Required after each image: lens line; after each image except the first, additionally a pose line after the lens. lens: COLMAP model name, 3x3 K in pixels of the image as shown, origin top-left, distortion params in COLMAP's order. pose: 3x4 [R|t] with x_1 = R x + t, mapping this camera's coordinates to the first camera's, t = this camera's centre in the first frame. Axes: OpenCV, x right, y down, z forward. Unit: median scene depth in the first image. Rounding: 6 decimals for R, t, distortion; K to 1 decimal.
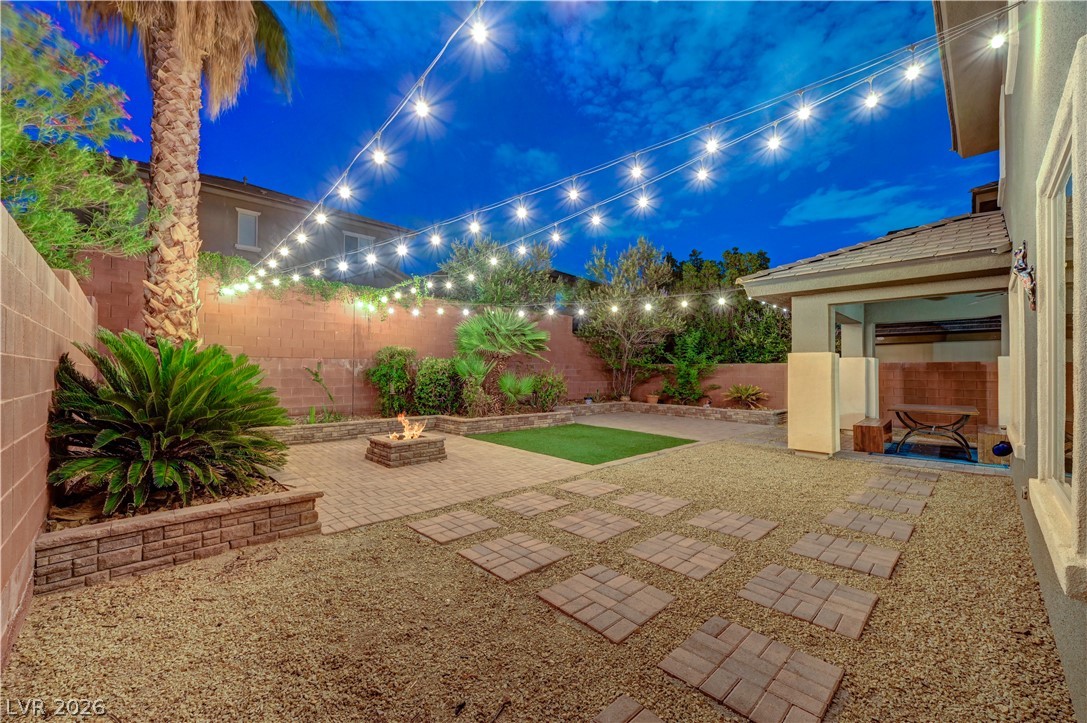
lens RADIAL K [[428.8, 0, 544.6], [0, 428.8, 364.7], [0, 0, 1]] dist [0.000499, 0.000506]
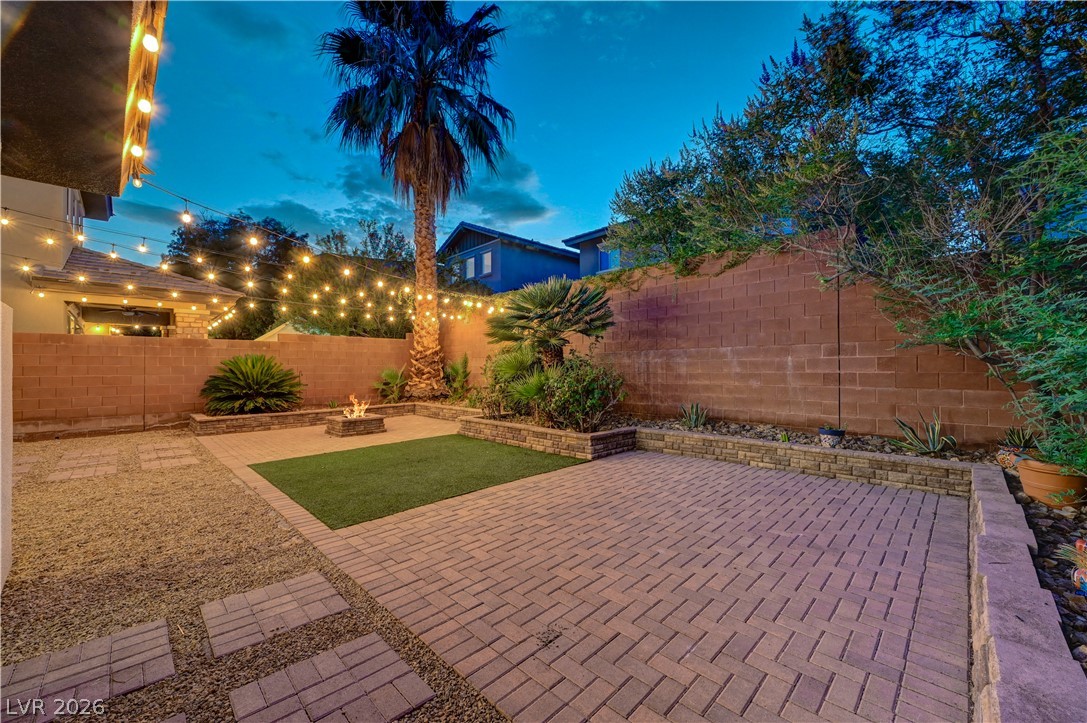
lens RADIAL K [[428.8, 0, 544.6], [0, 428.8, 364.7], [0, 0, 1]] dist [0.000499, 0.000506]
pose [[0.015067, -0.012295, -0.999811, 0.977764], [0.021291, 0.999702, -0.011973, 0.035660], [0.999660, -0.021107, 0.015325, 1.508374]]
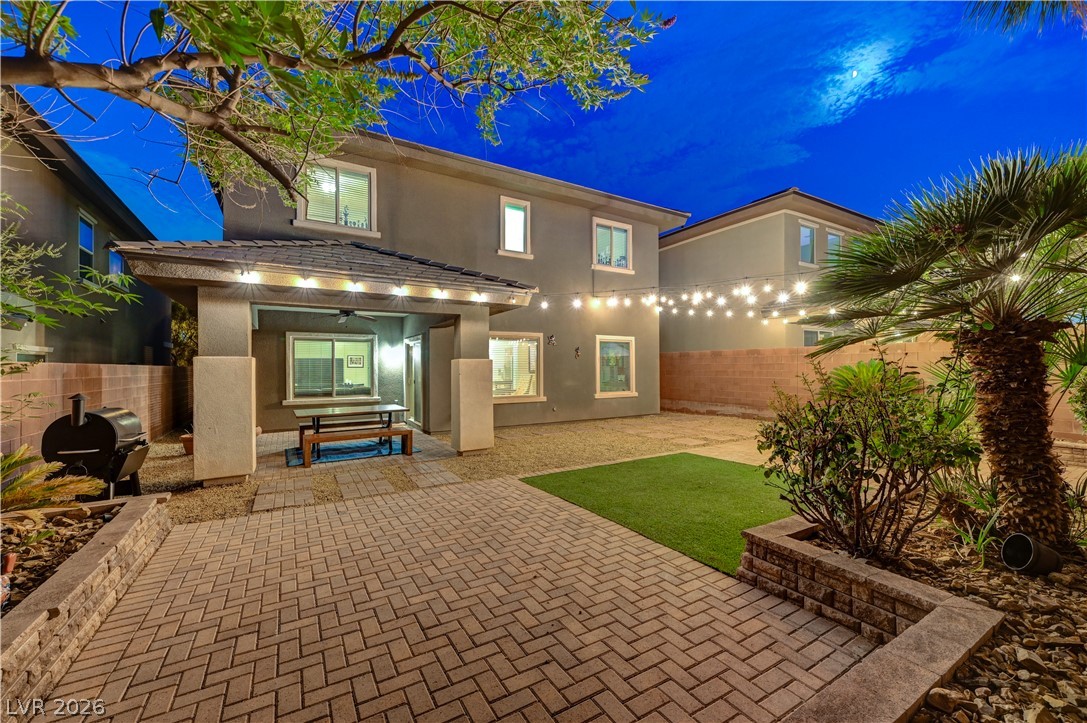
lens RADIAL K [[428.8, 0, 544.6], [0, 428.8, 364.7], [0, 0, 1]] dist [0.000499, 0.000506]
pose [[-0.973601, 0.003384, 0.228232, 0.200531], [-0.001049, 0.999813, -0.019296, 0.006796], [-0.228255, -0.019026, -0.973415, 2.101232]]
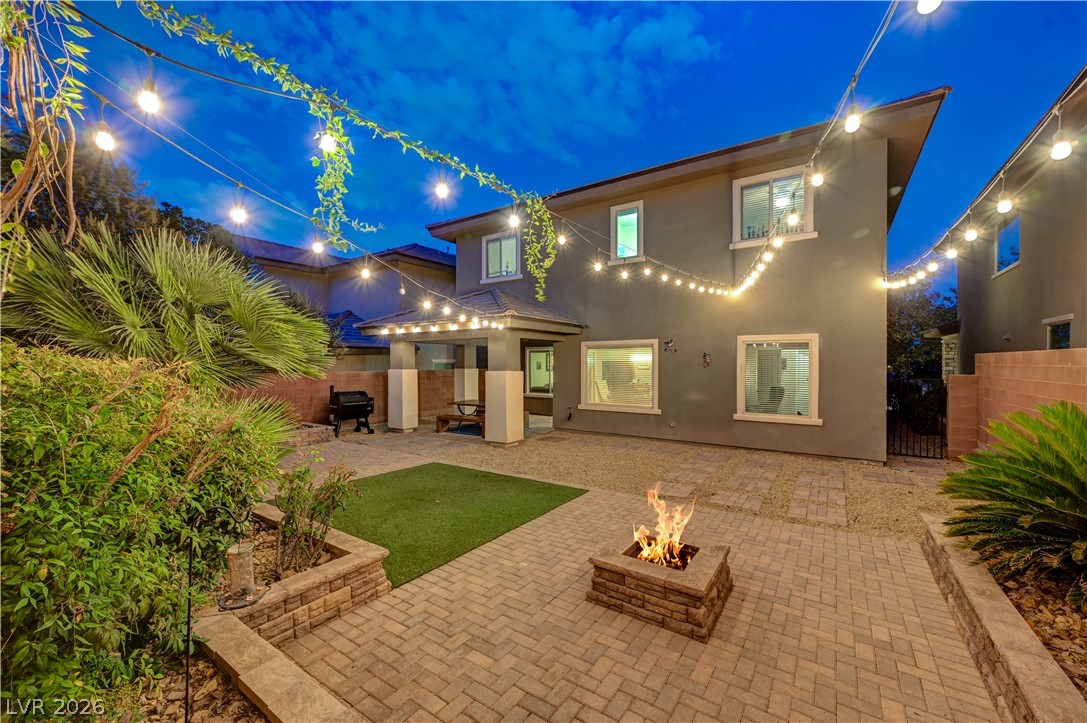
lens RADIAL K [[428.8, 0, 544.6], [0, 428.8, 364.7], [0, 0, 1]] dist [0.000499, 0.000506]
pose [[-0.203535, -0.008809, 0.979028, -0.779413], [-0.011893, 0.999908, 0.006524, -0.060878], [-0.978995, -0.010315, -0.203621, 1.206032]]
